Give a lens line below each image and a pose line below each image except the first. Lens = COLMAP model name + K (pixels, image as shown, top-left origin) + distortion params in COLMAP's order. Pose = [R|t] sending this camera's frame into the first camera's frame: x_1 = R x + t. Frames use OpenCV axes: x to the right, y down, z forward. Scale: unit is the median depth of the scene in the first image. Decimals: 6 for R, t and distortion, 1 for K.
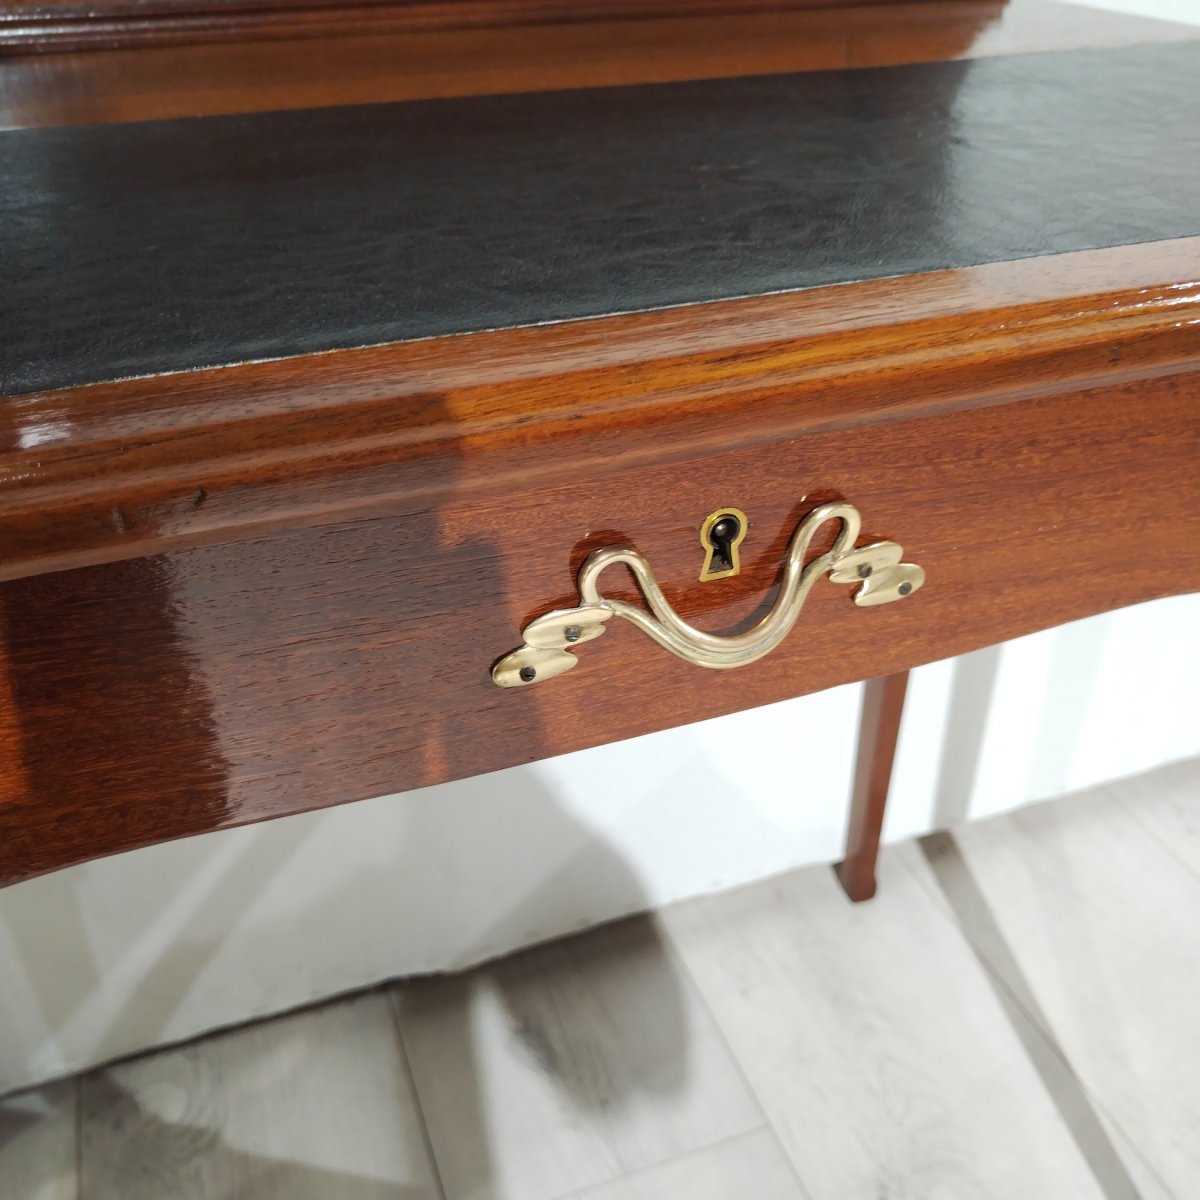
lens RADIAL K [[1222.5, 0, 600.0], [0, 1222.5, 600.0], [0, 0, 1]] dist [-0.006250, -0.017122]
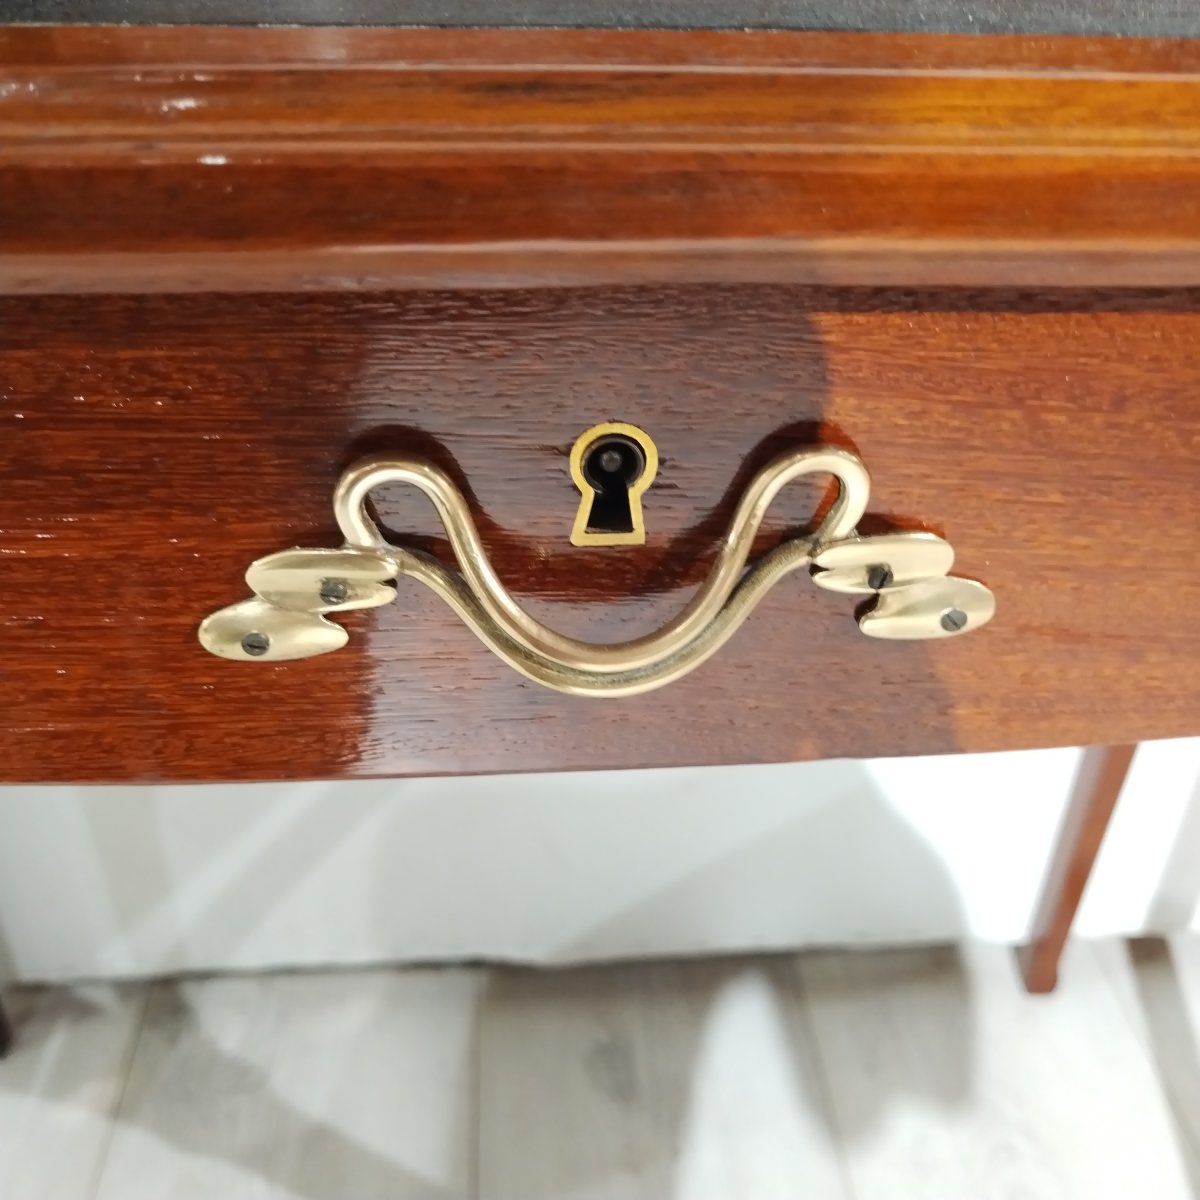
lens RADIAL K [[1246.5, 0, 600.0], [0, 1246.5, 600.0], [0, 0, 1]] dist [-0.029764, -0.017986]
pose [[0.960846, 0.176047, -0.213966, 0.214590], [-0.171161, 0.984377, 0.041299, -0.014724], [0.217894, -0.003060, 0.975968, 0.390917]]
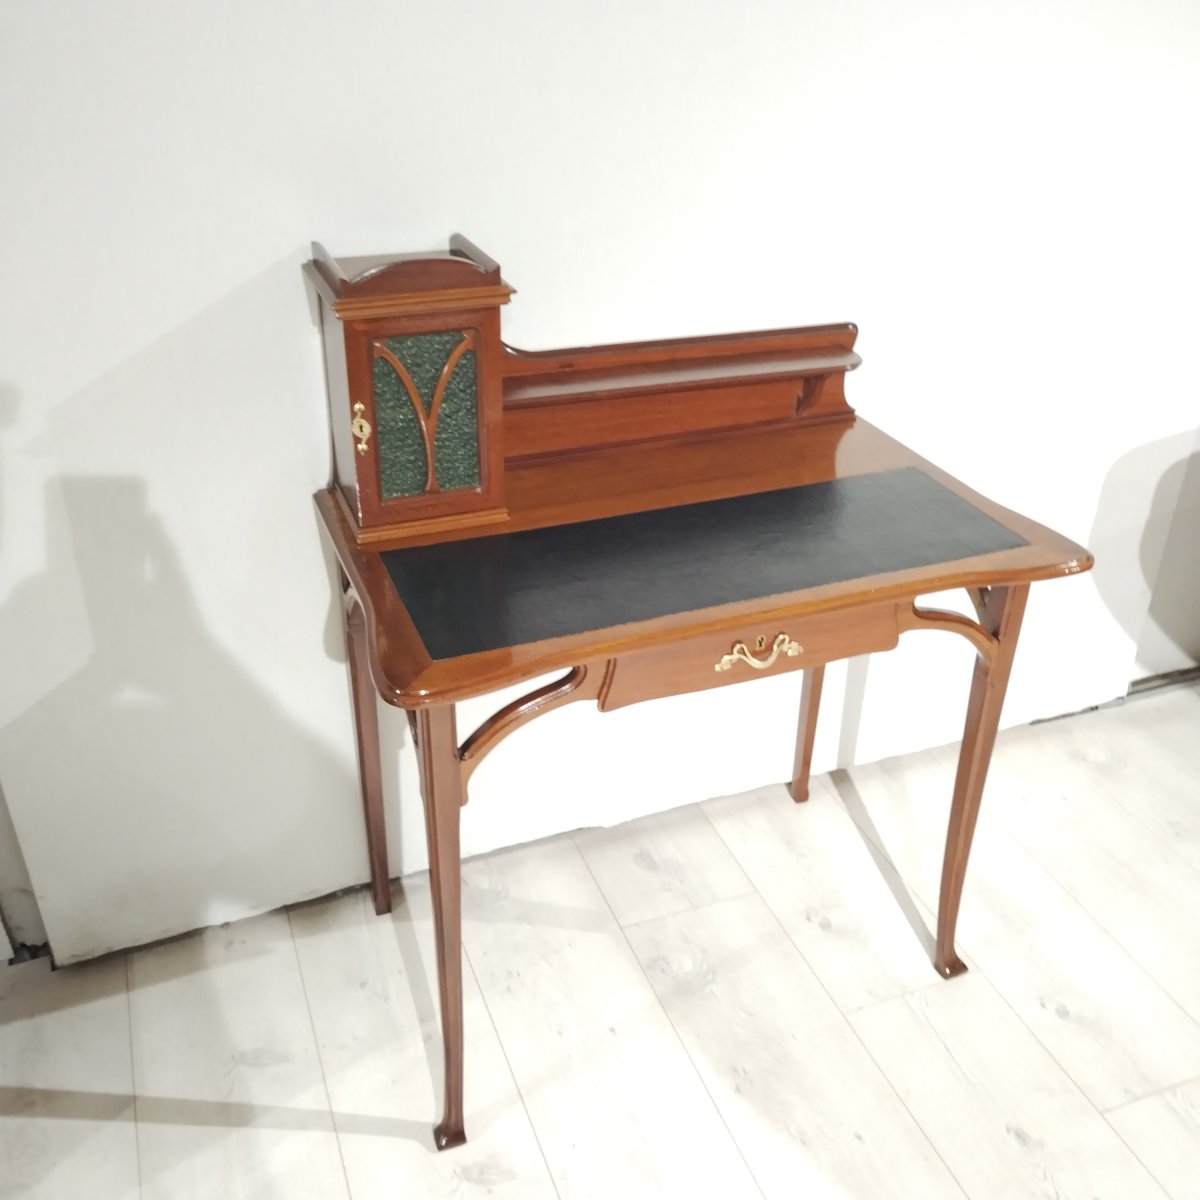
lens RADIAL K [[1196.1, 0, 595.8], [0, 1196.1, 601.0], [0, 0, 1]] dist [0.014870, -0.028854]
pose [[0.999663, 0.011670, 0.023197, -0.630058], [-0.010775, 0.999207, -0.038327, -0.019994], [-0.023626, 0.038064, 0.998996, -3.542455]]
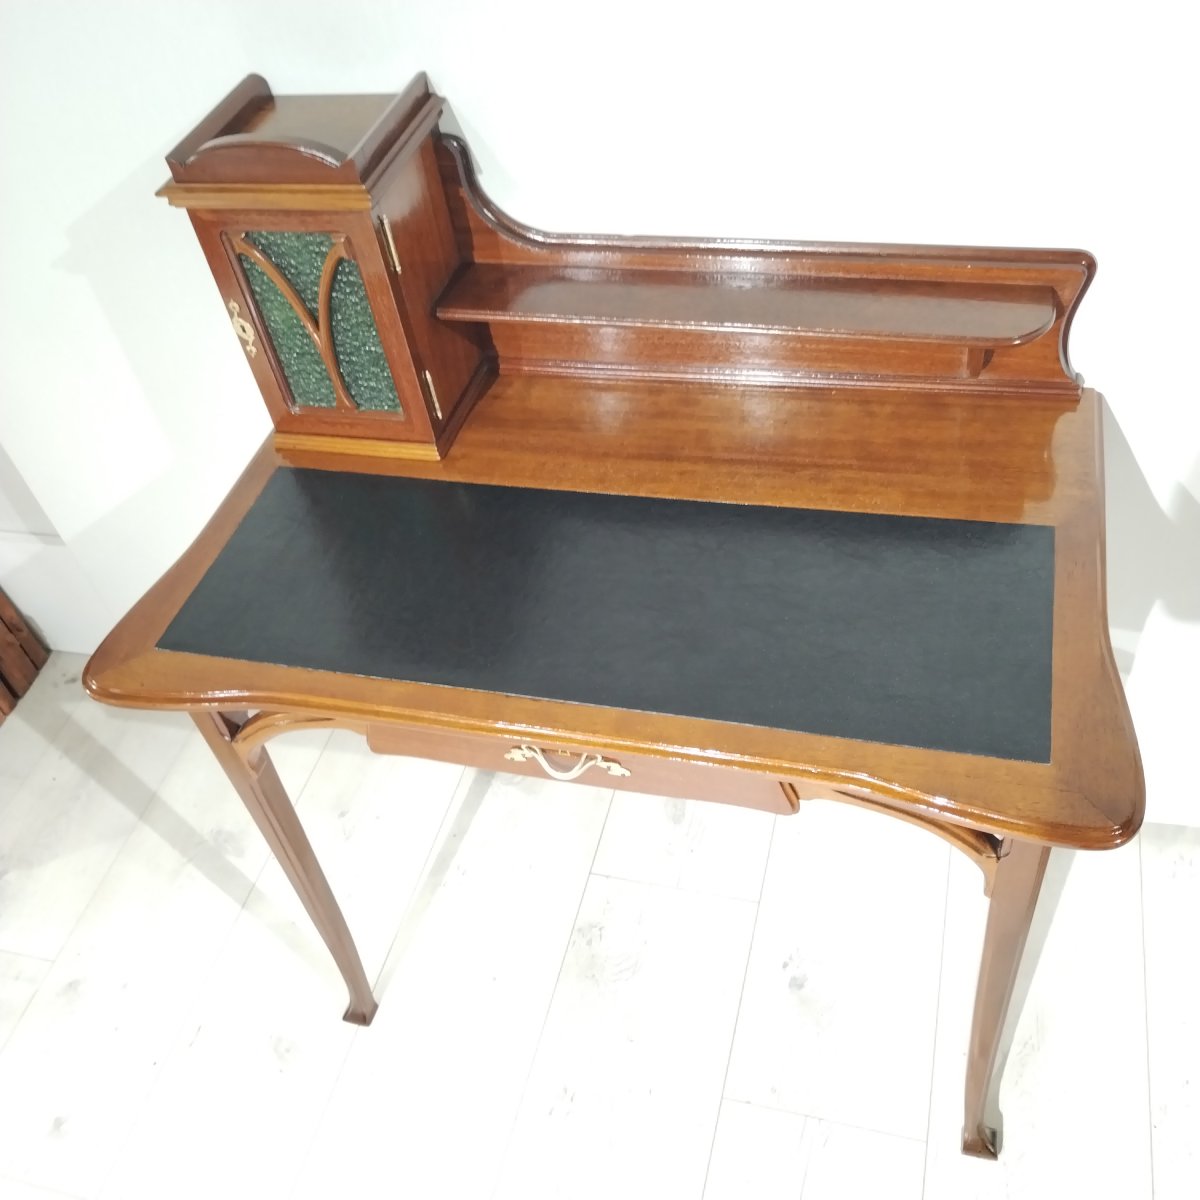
lens RADIAL K [[1182.0, 0, 595.7], [0, 1182.0, 597.7], [0, 0, 1]] dist [0.003901, -0.005230]
pose [[0.798894, 0.352335, -0.487472, 1.602731], [-0.202514, 0.920712, 0.333582, -1.527147], [0.566354, -0.167777, 0.806904, -1.573736]]
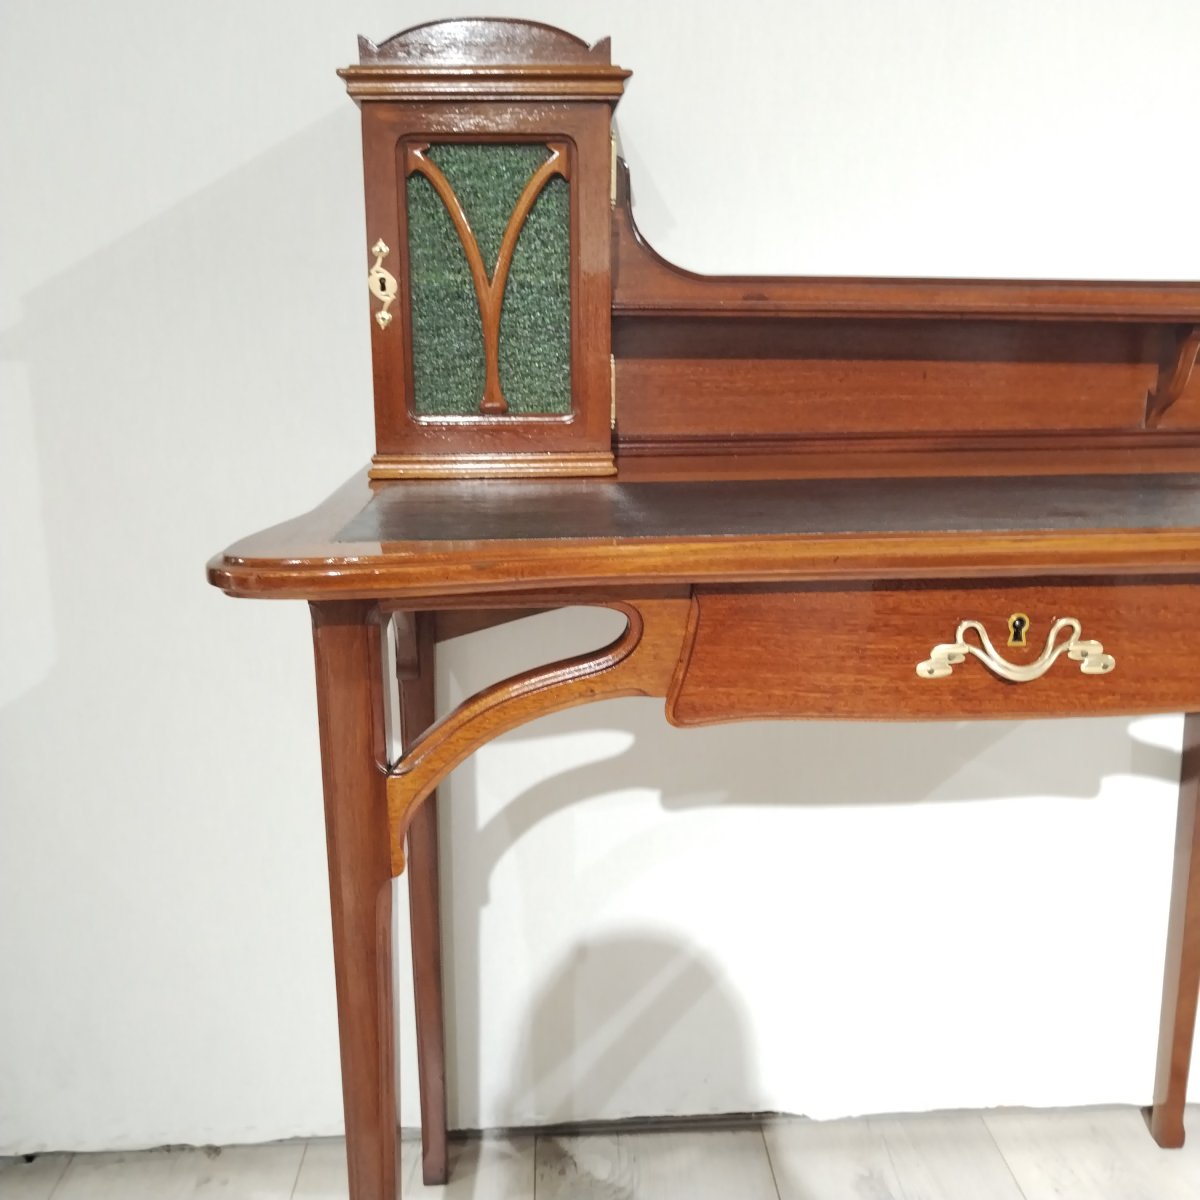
lens RADIAL K [[1196.1, 0, 595.8], [0, 1196.1, 601.0], [0, 0, 1]] dist [0.014870, -0.028854]
pose [[0.951184, 0.064467, -0.301817, 0.016218], [-0.160839, 0.938186, -0.306494, 0.709500], [0.263401, 0.340076, 0.902756, -1.288649]]
